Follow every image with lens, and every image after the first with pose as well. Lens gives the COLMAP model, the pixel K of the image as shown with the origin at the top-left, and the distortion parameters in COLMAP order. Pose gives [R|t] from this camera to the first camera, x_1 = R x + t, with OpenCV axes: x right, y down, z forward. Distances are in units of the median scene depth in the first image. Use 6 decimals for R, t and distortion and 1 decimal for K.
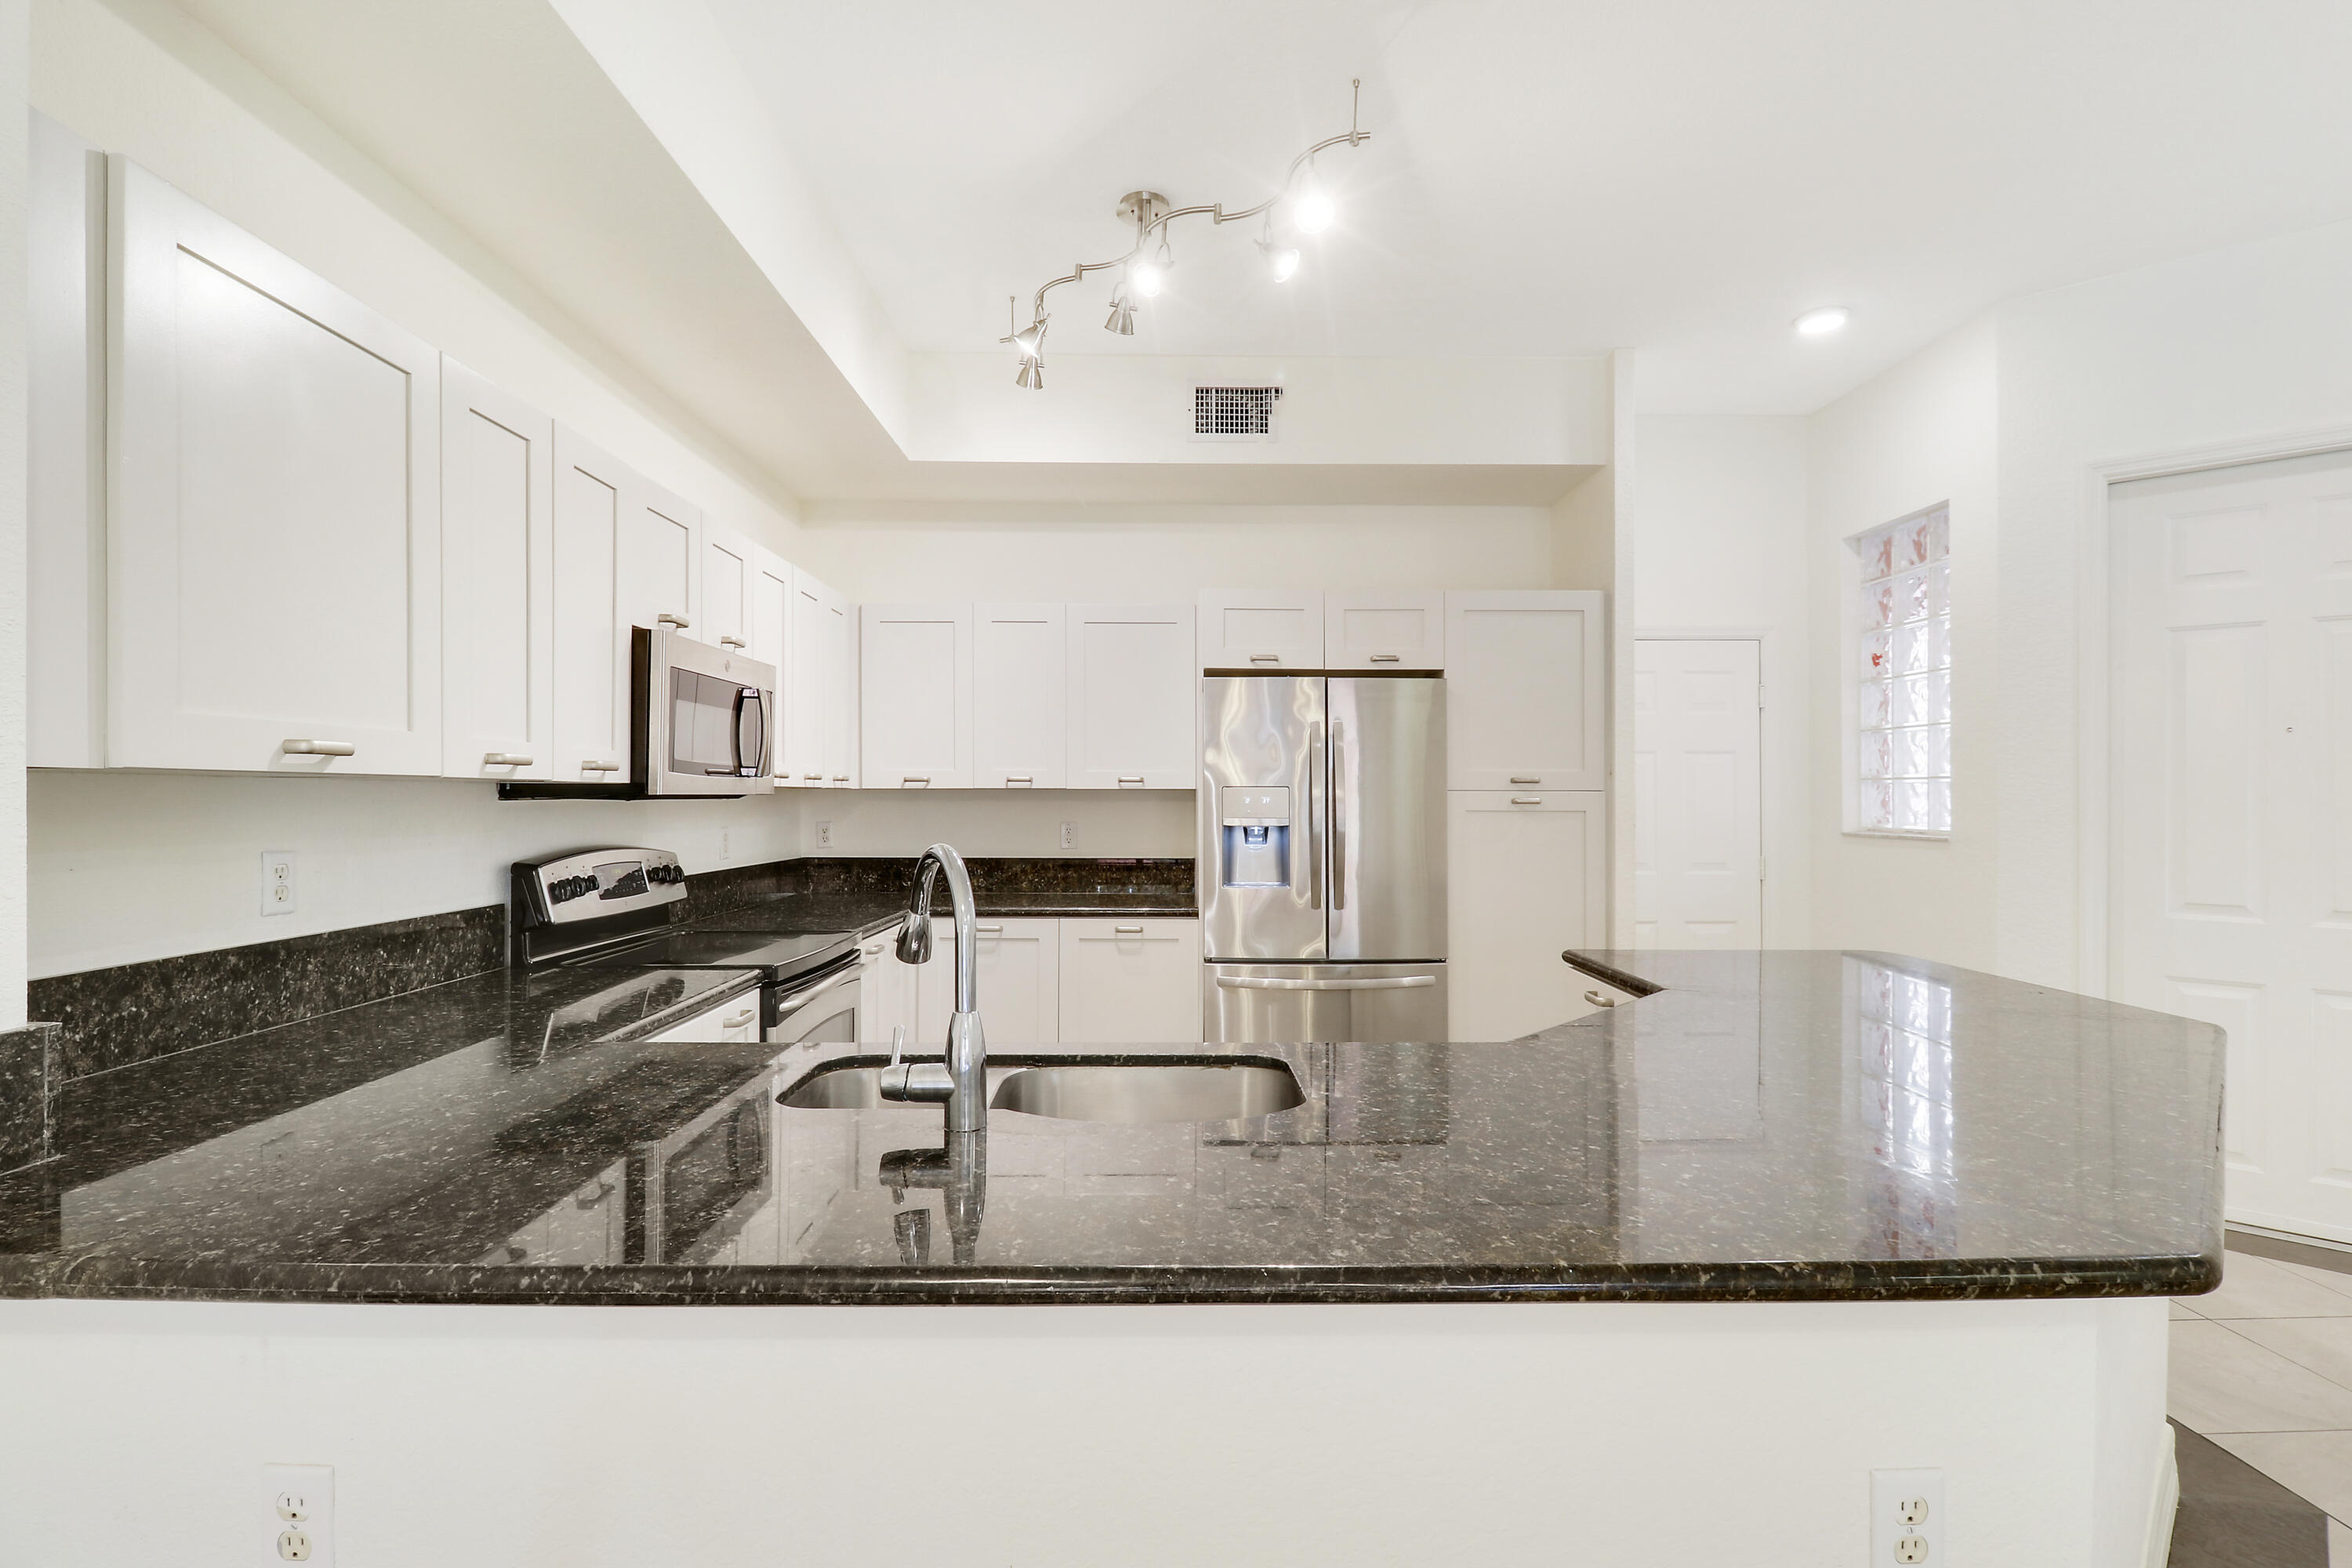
lens RADIAL K [[1101.8, 0, 1178.8], [0, 1101.8, 778.2], [0, 0, 1]] dist [0.023901, -0.022593]
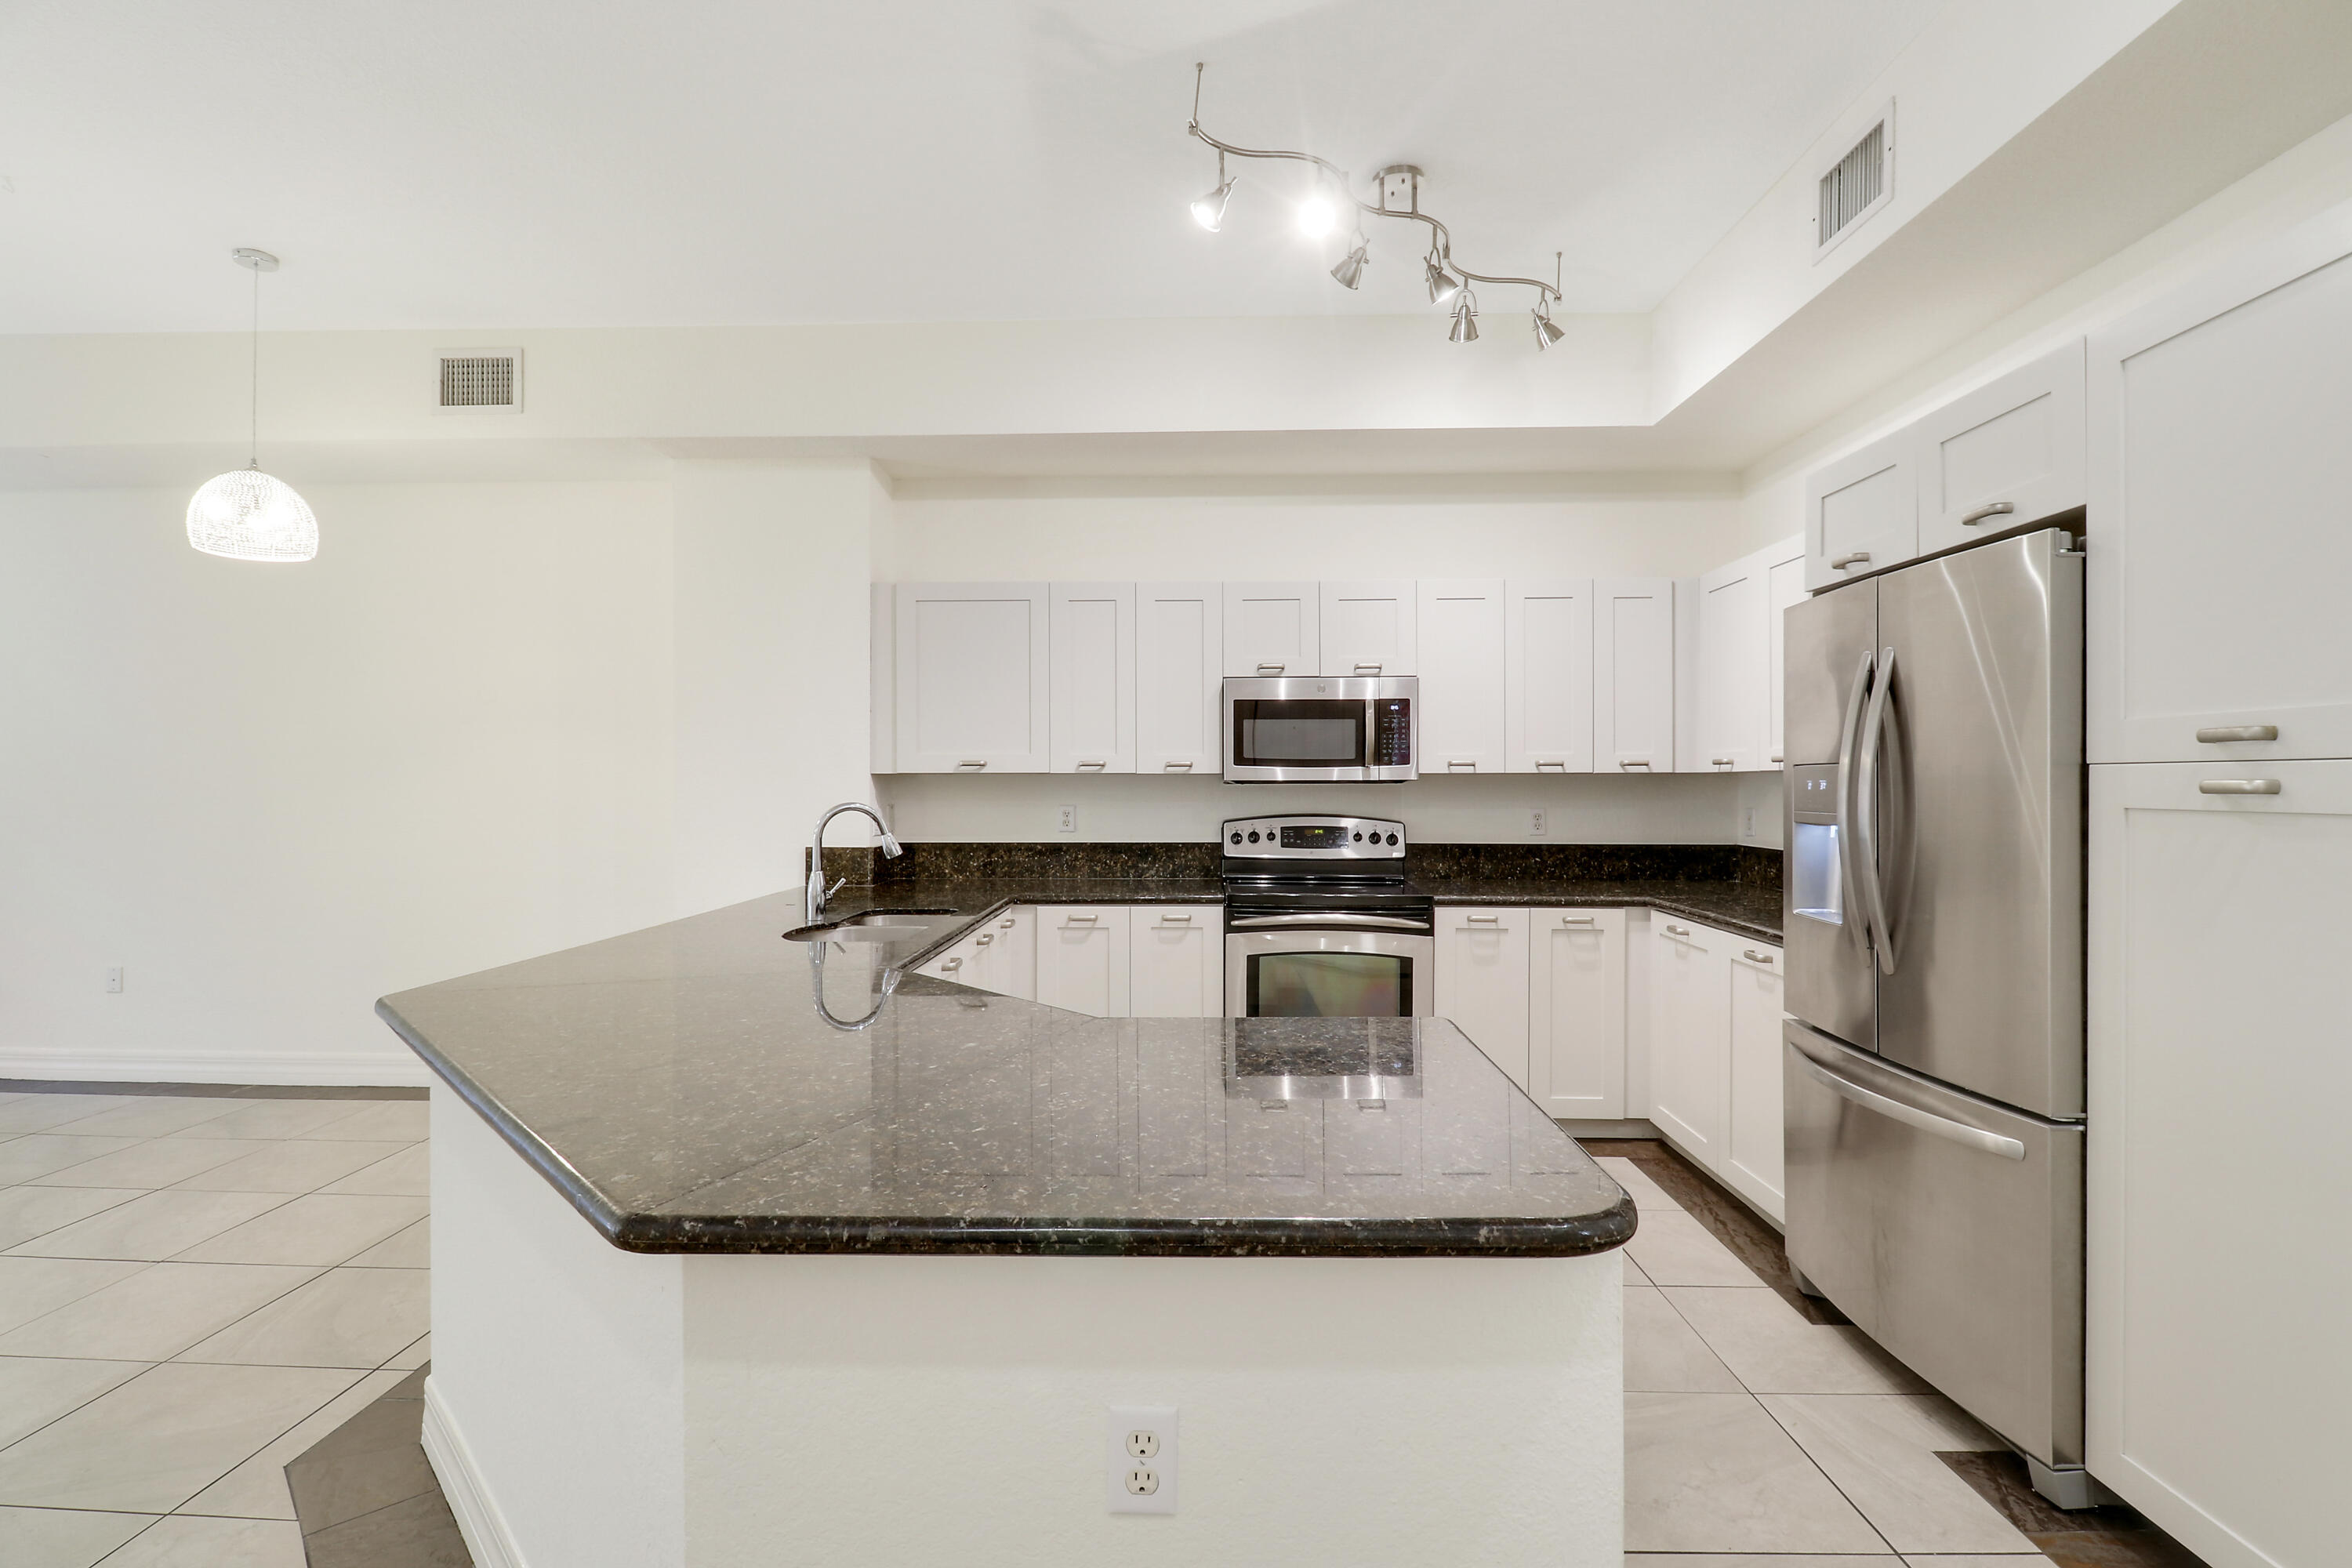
lens RADIAL K [[1089.8, 0, 1176.0], [0, 1089.8, 784.0], [0, 0, 1]] dist [0.012664, -0.015275]
pose [[-0.050143, -0.002033, -0.998740, 0.676208], [0.019164, 0.999812, -0.002997, 0.013310], [0.998558, -0.019290, -0.050095, 0.600281]]
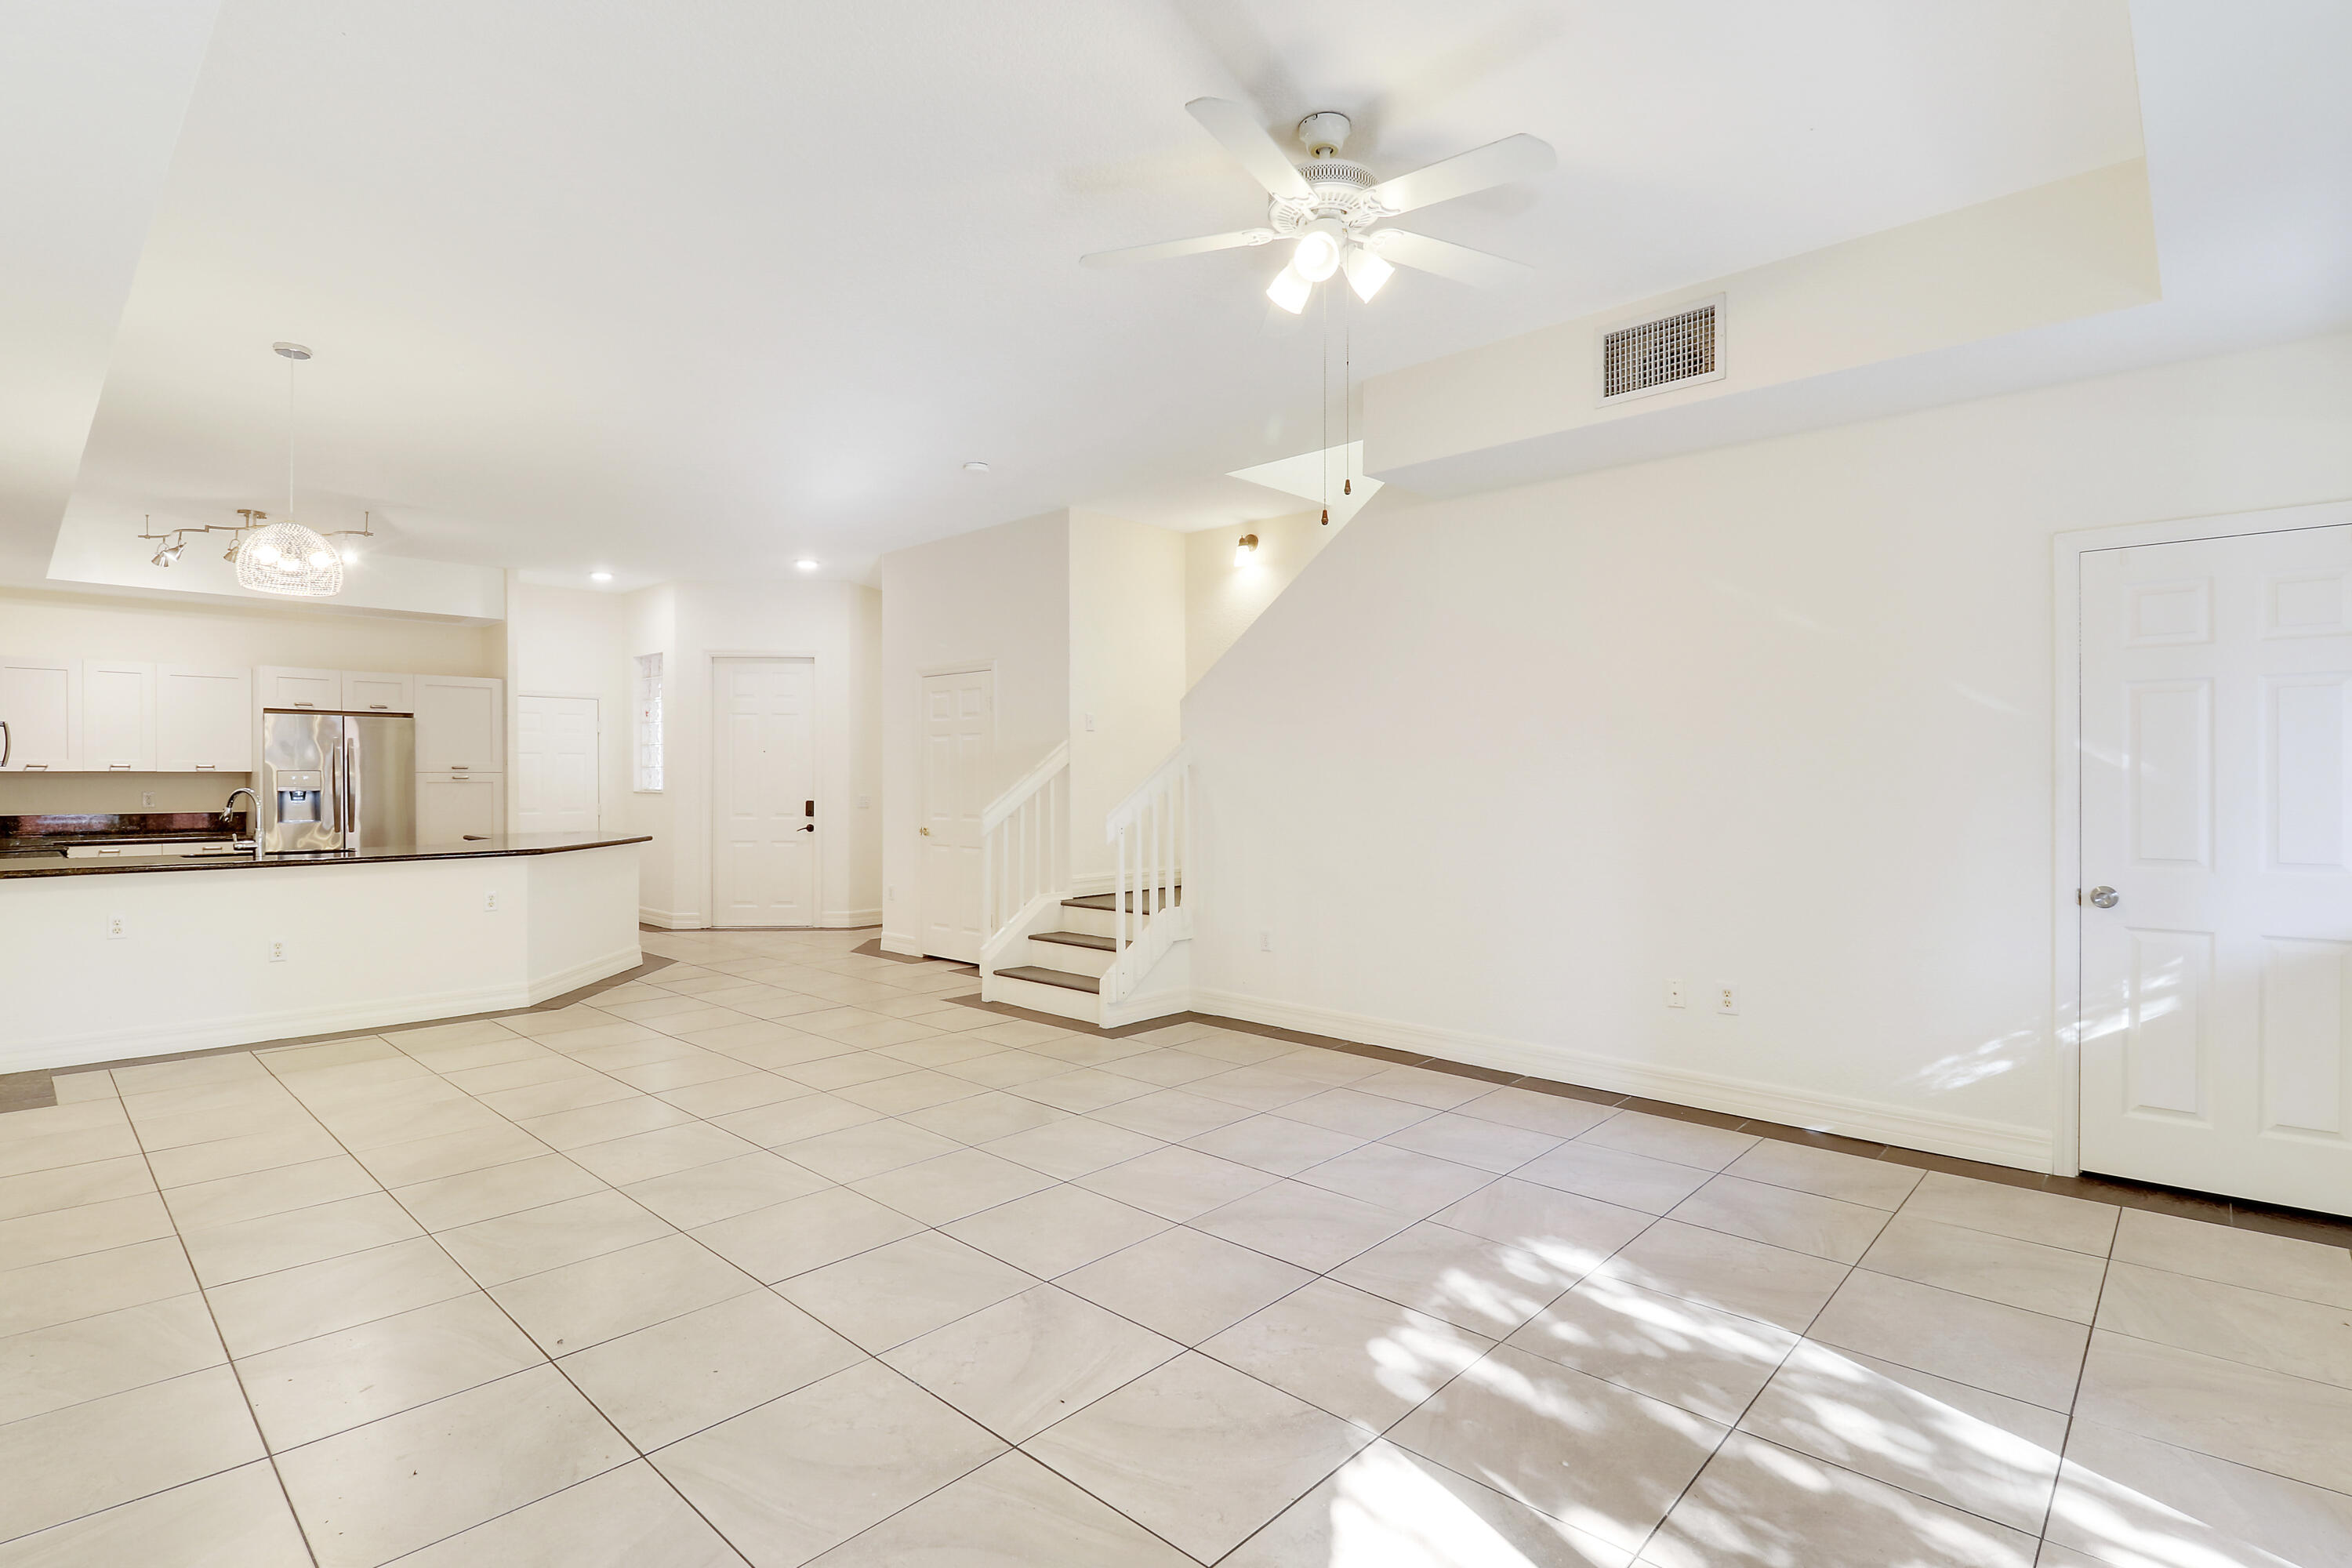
lens RADIAL K [[1101.8, 0, 1178.8], [0, 1101.8, 778.2], [0, 0, 1]] dist [0.023901, -0.022593]
pose [[0.682726, -0.004082, 0.730663, -0.298853], [-0.011789, 0.999793, 0.016601, -0.029947], [-0.730579, -0.019948, 0.682536, -1.466521]]
